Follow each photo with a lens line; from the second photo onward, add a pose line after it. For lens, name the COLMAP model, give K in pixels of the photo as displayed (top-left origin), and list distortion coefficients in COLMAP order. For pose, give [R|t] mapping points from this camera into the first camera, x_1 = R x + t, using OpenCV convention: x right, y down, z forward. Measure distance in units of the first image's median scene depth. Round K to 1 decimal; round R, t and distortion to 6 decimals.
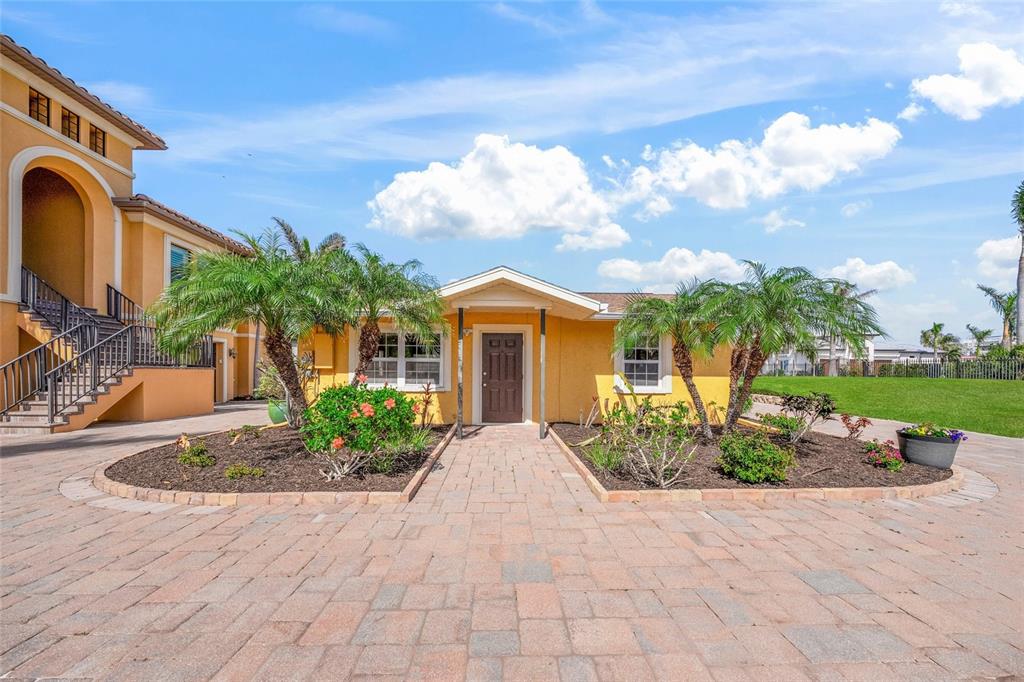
lens RADIAL K [[359.6, 0, 509.9], [0, 359.6, 370.3], [0, 0, 1]] dist [0.000162, 0.000219]
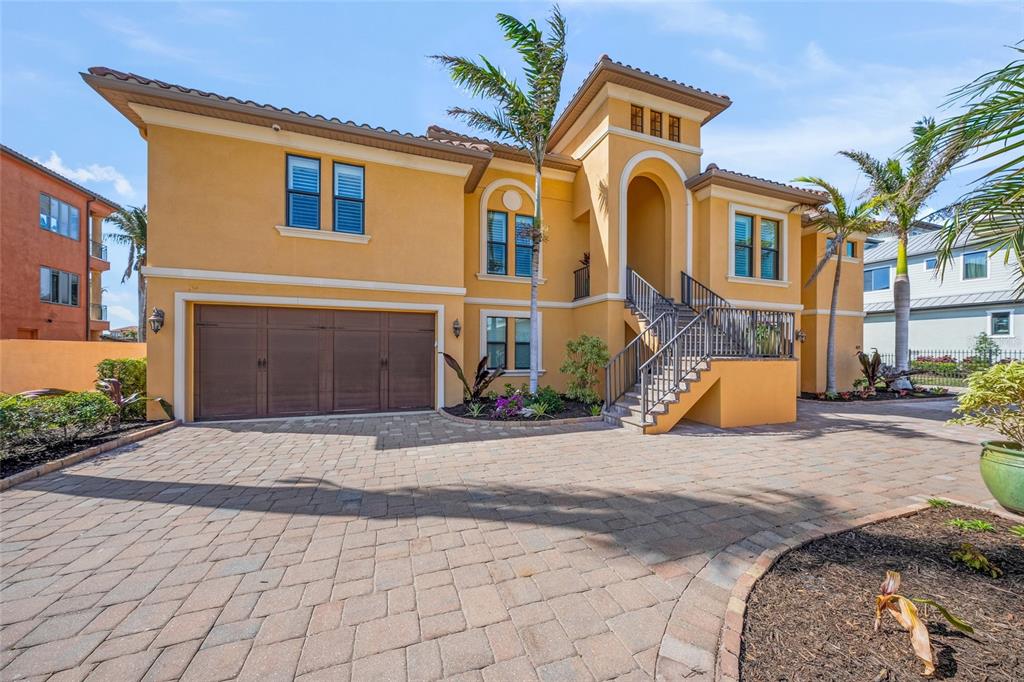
lens RADIAL K [[351.9, 0, 515.3], [0, 351.9, 351.8], [0, 0, 1]] dist [-0.000077, 0.000032]
pose [[0.307286, -0.002296, -0.951614, -0.388520], [-0.000090, 0.999997, -0.002442, -0.020397], [0.951617, 0.000836, 0.307285, 0.307435]]
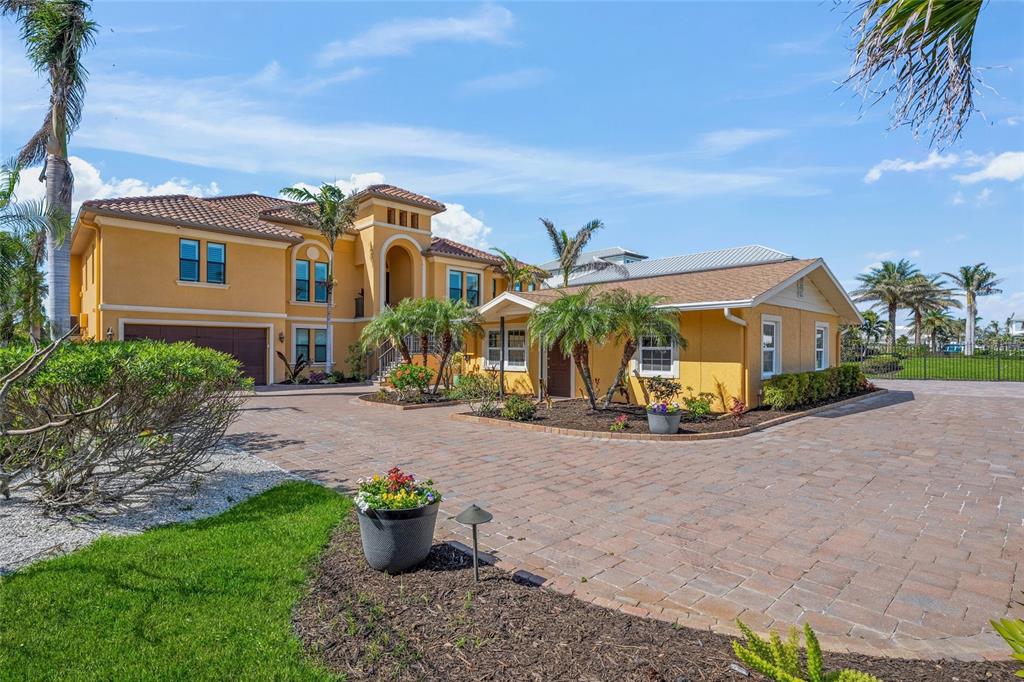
lens RADIAL K [[523.5, 0, 512.0], [0, 523.5, 341.0], [0, 0, 1]] dist [0.001210, -0.000655]
pose [[0.662531, -0.018456, -0.748807, 1.119196], [0.006232, 0.999798, -0.019129, -0.016296], [0.749008, 0.008007, 0.662512, -0.330926]]
